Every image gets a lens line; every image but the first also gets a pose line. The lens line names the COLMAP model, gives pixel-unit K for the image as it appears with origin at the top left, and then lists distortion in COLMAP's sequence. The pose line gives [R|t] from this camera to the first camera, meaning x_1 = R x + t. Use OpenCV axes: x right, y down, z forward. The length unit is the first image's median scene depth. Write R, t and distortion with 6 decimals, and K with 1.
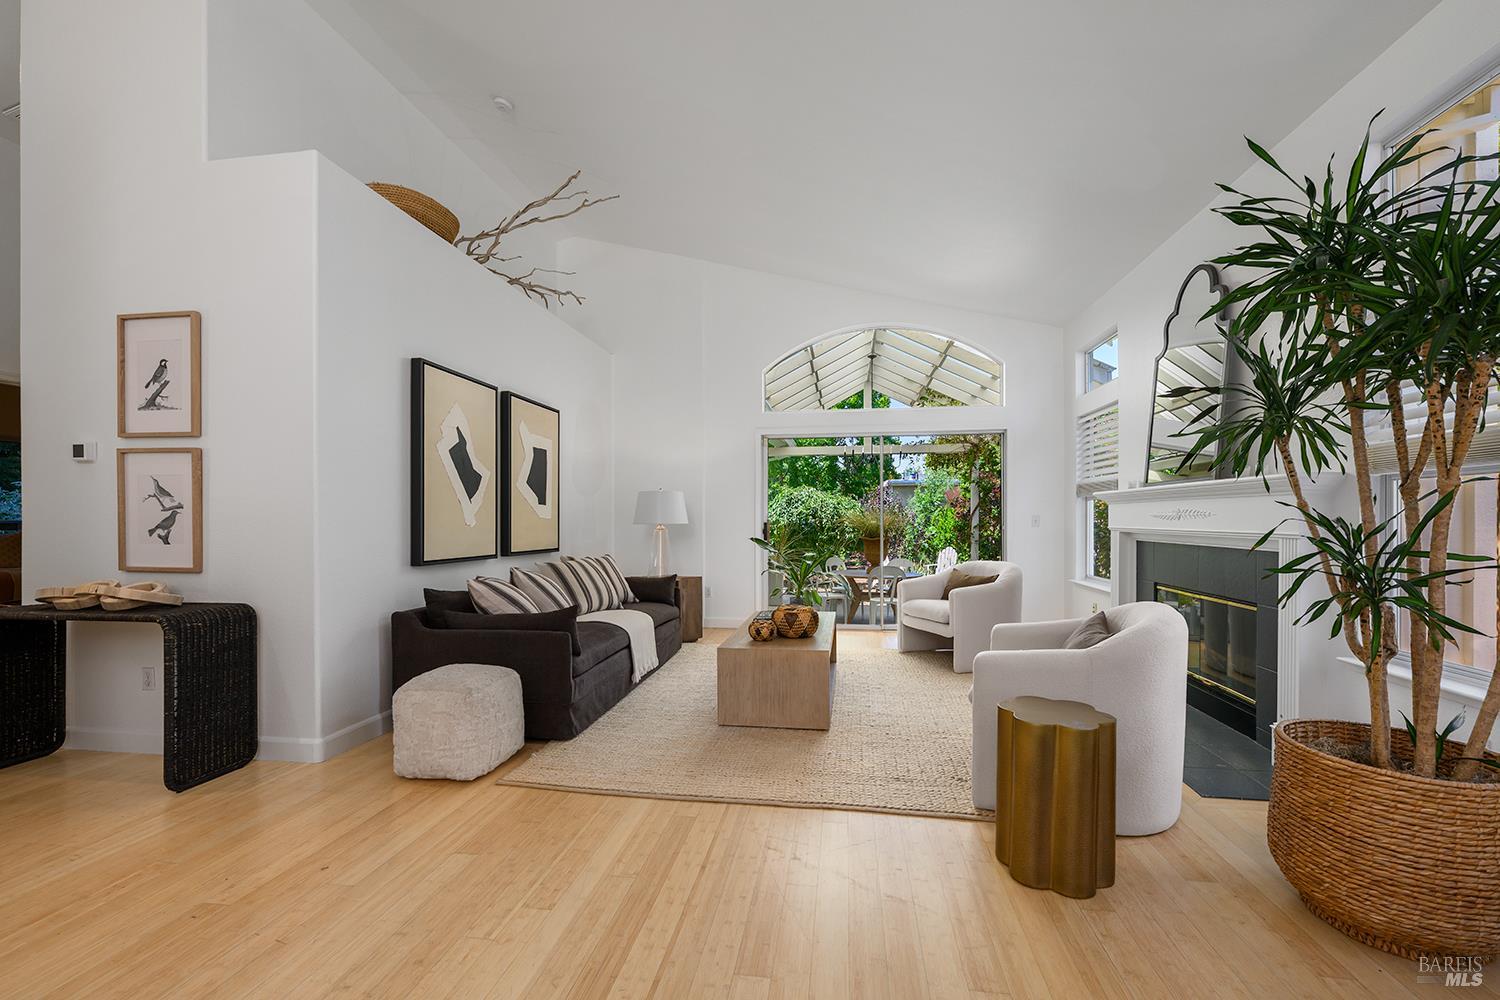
lens RADIAL K [[625.5, 0, 754.0], [0, 625.5, 516.8], [0, 0, 1]] dist [0.000019, -0.000023]
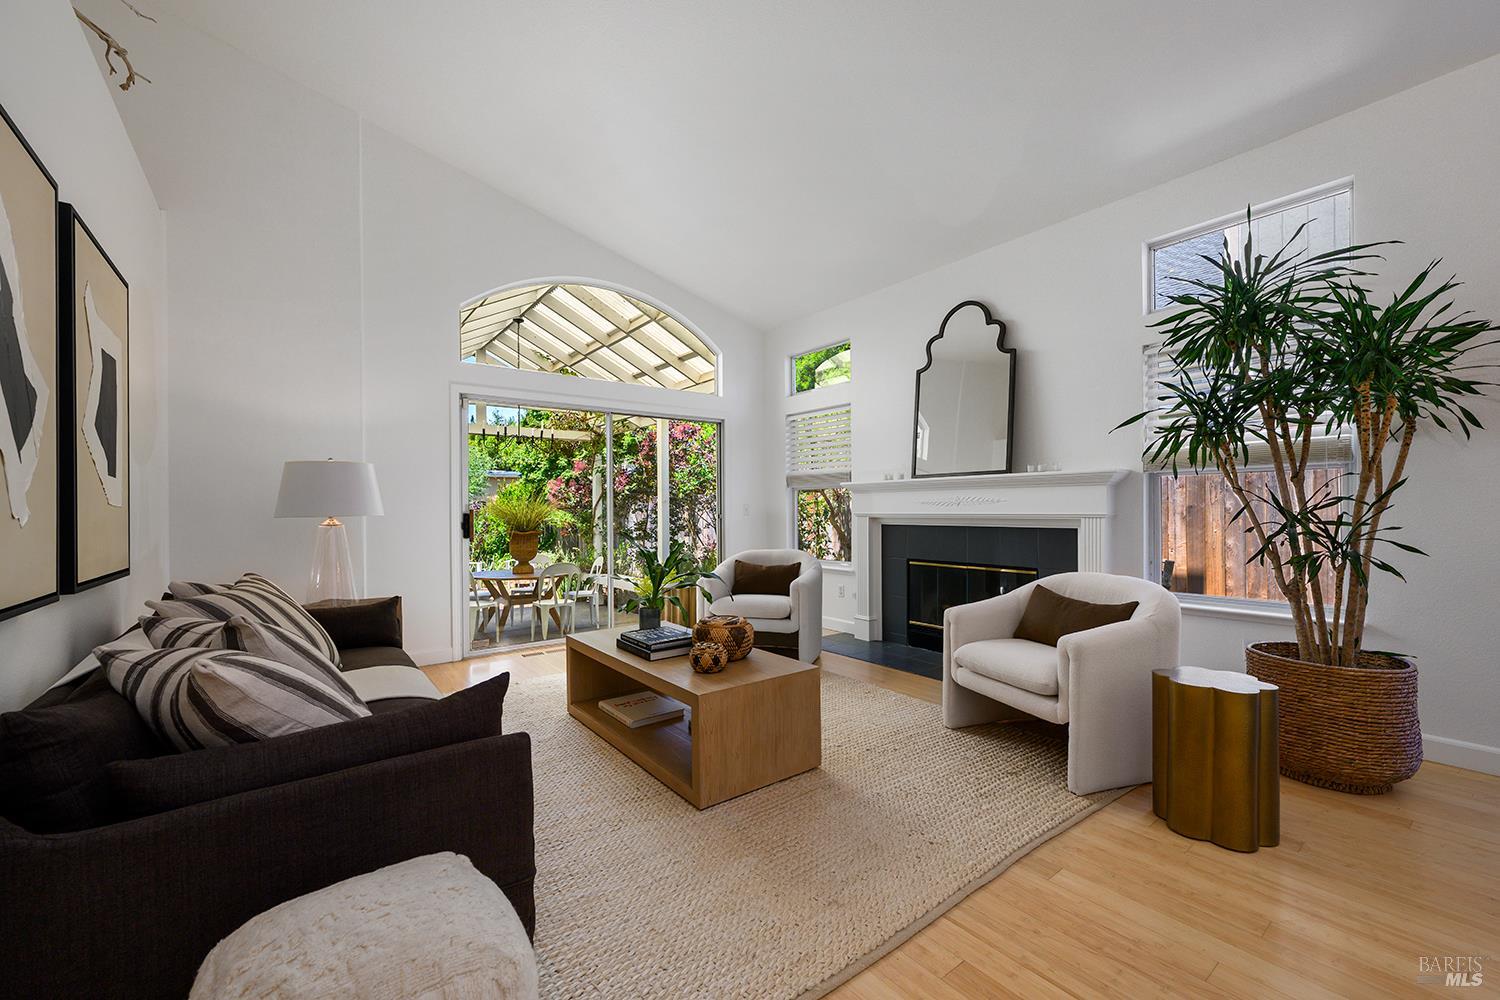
lens RADIAL K [[602.4, 0, 750.2], [0, 602.4, 506.5], [0, 0, 1]] dist [0.000181, 0.000006]
pose [[0.695151, -0.000309, 0.718864, -0.439430], [0.004953, 0.999978, -0.004359, 0.009389], [-0.718847, 0.006590, 0.695137, 0.462421]]
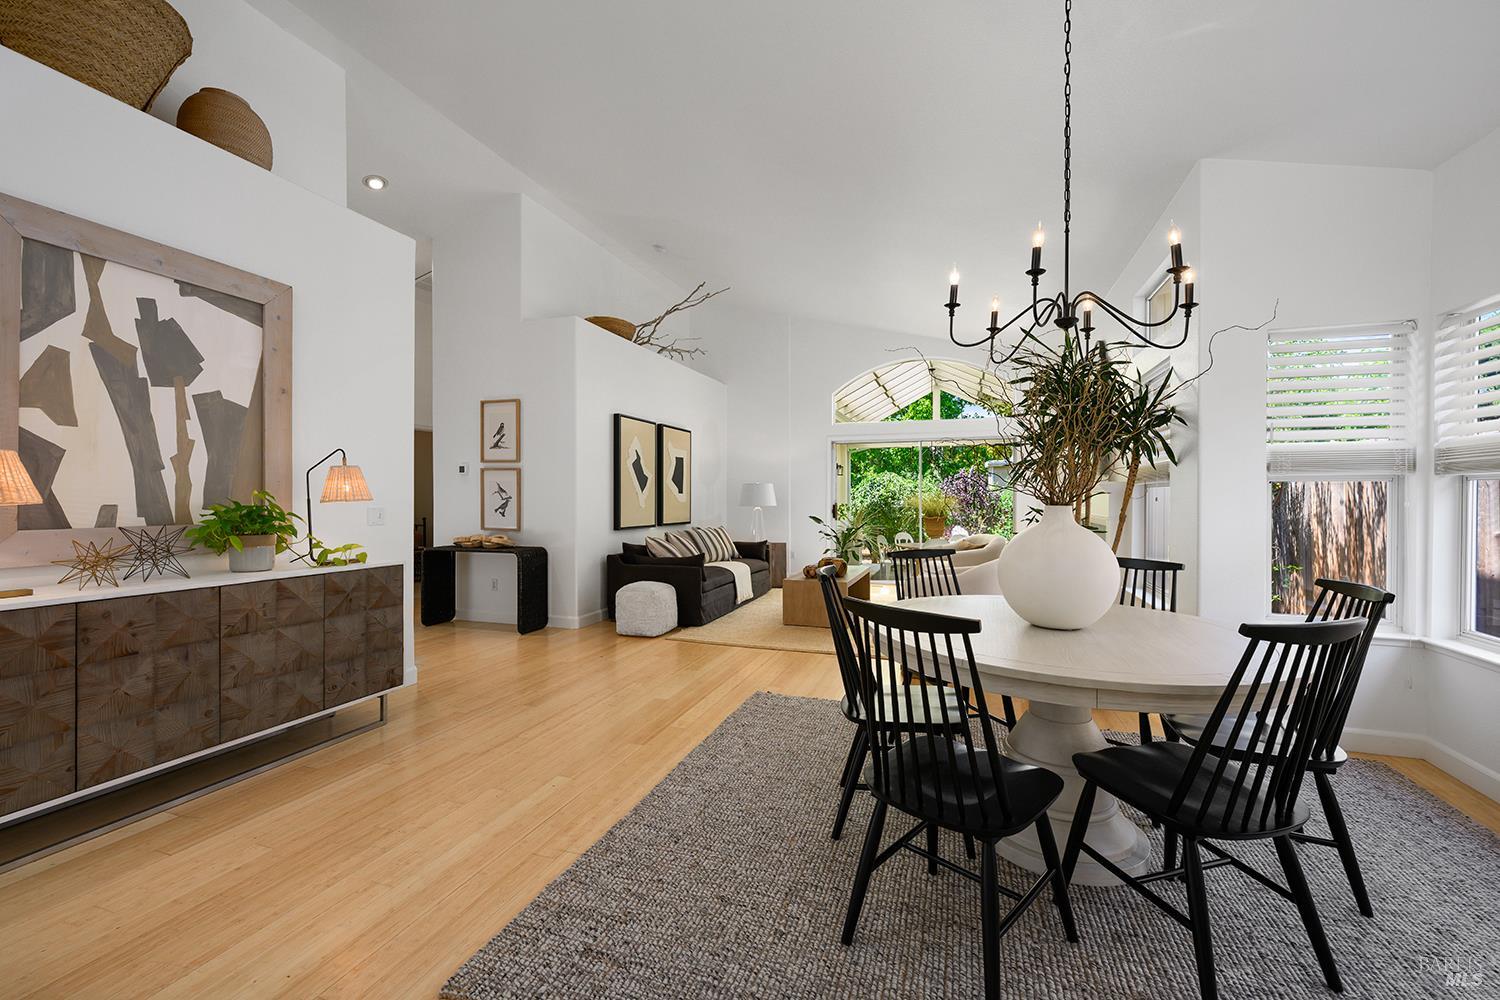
lens RADIAL K [[619.4, 0, 750.0], [0, 619.4, 500.0], [0, 0, 1]] dist [-0.000066, -0.000007]
pose [[0.982530, 0.003719, -0.186069, 0.153445], [-0.002083, 0.999957, 0.008989, -0.022728], [0.186095, -0.008445, 0.982495, -0.630925]]
